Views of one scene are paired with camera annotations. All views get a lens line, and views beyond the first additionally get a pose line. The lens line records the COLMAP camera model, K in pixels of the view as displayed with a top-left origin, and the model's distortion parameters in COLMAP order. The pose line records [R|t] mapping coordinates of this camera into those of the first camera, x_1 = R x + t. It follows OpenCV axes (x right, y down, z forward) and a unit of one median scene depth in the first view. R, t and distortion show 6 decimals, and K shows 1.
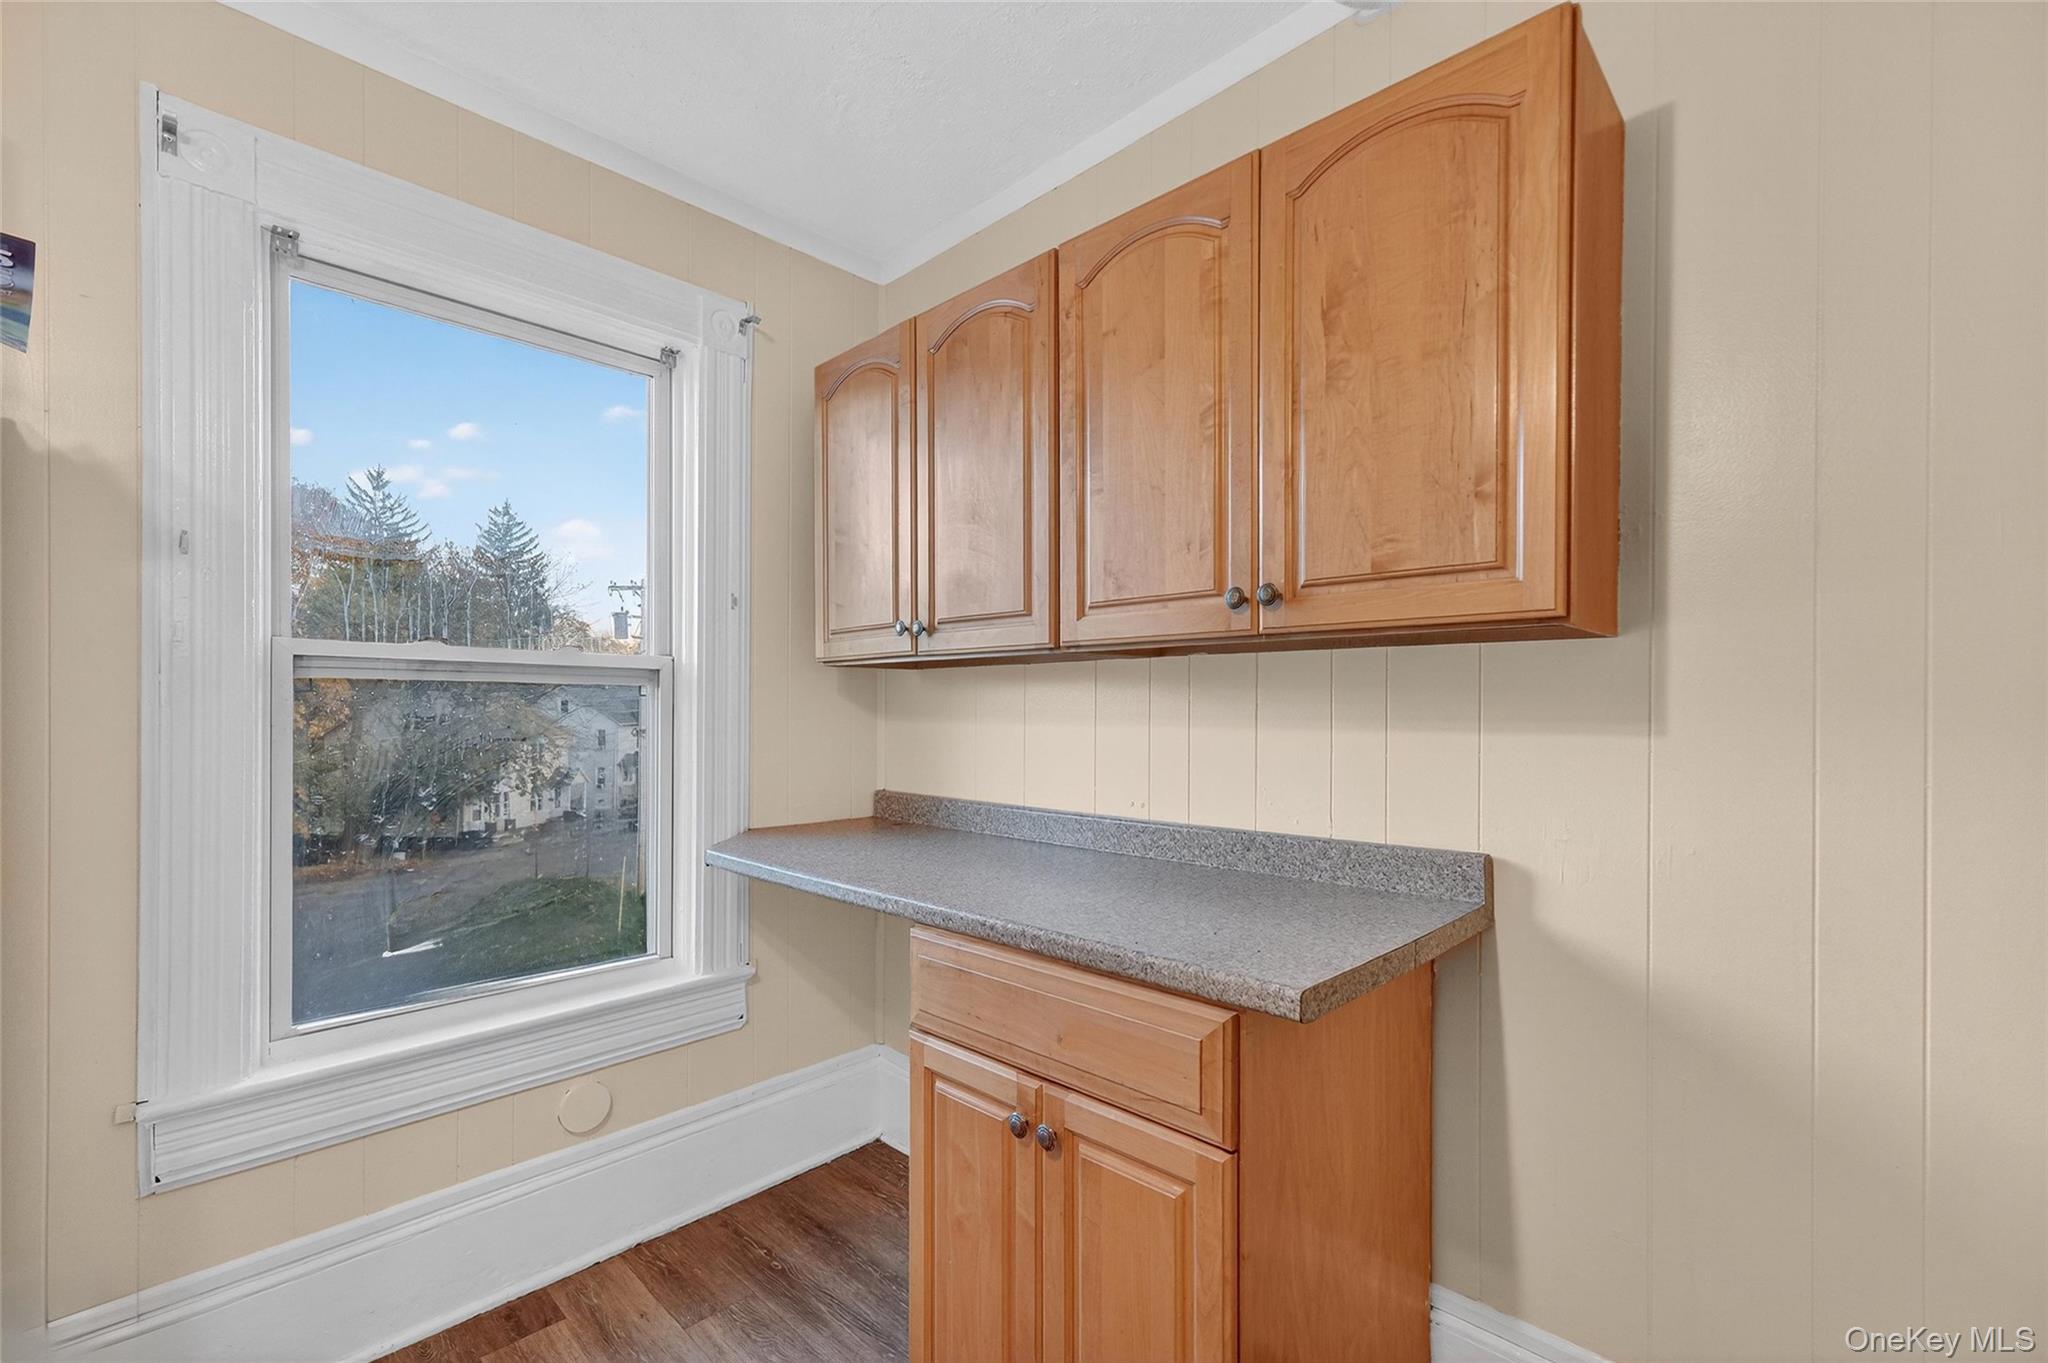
lens RADIAL K [[888.3, 0, 1009.6], [0, 888.3, 708.0], [0, 0, 1]] dist [0.008650, 0.000305]
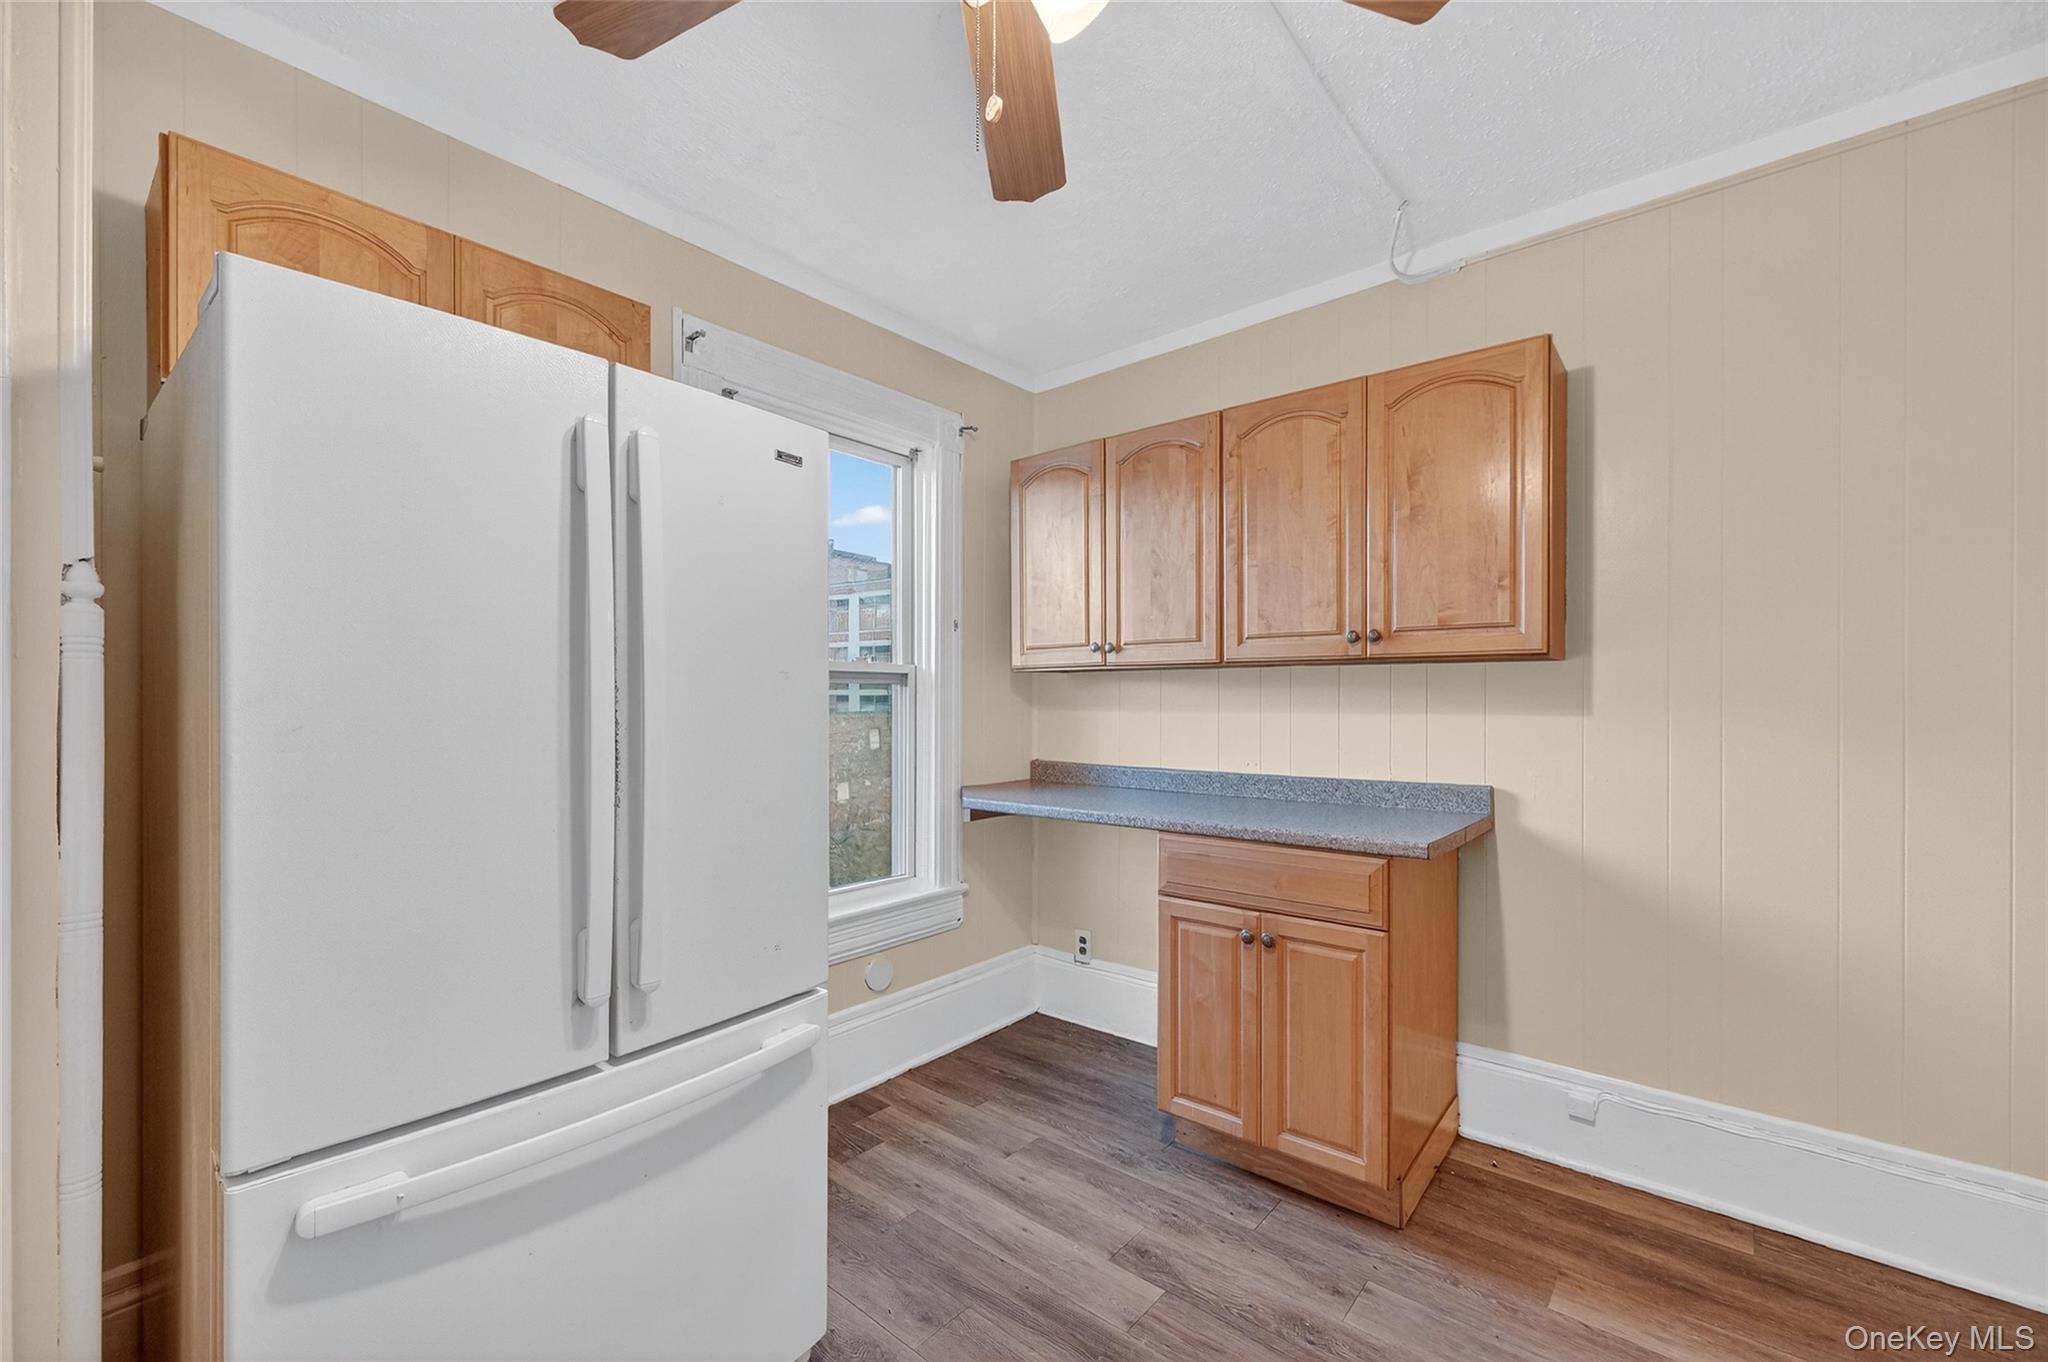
lens RADIAL K [[839.4, 0, 1018.1], [0, 839.4, 700.0], [0, 0, 1]] dist [-0.000484, 0.000508]
pose [[0.997360, -0.001880, 0.072589, -0.471785], [0.001817, 0.999998, 0.000936, -0.004151], [-0.072590, -0.000801, 0.997362, -0.525759]]
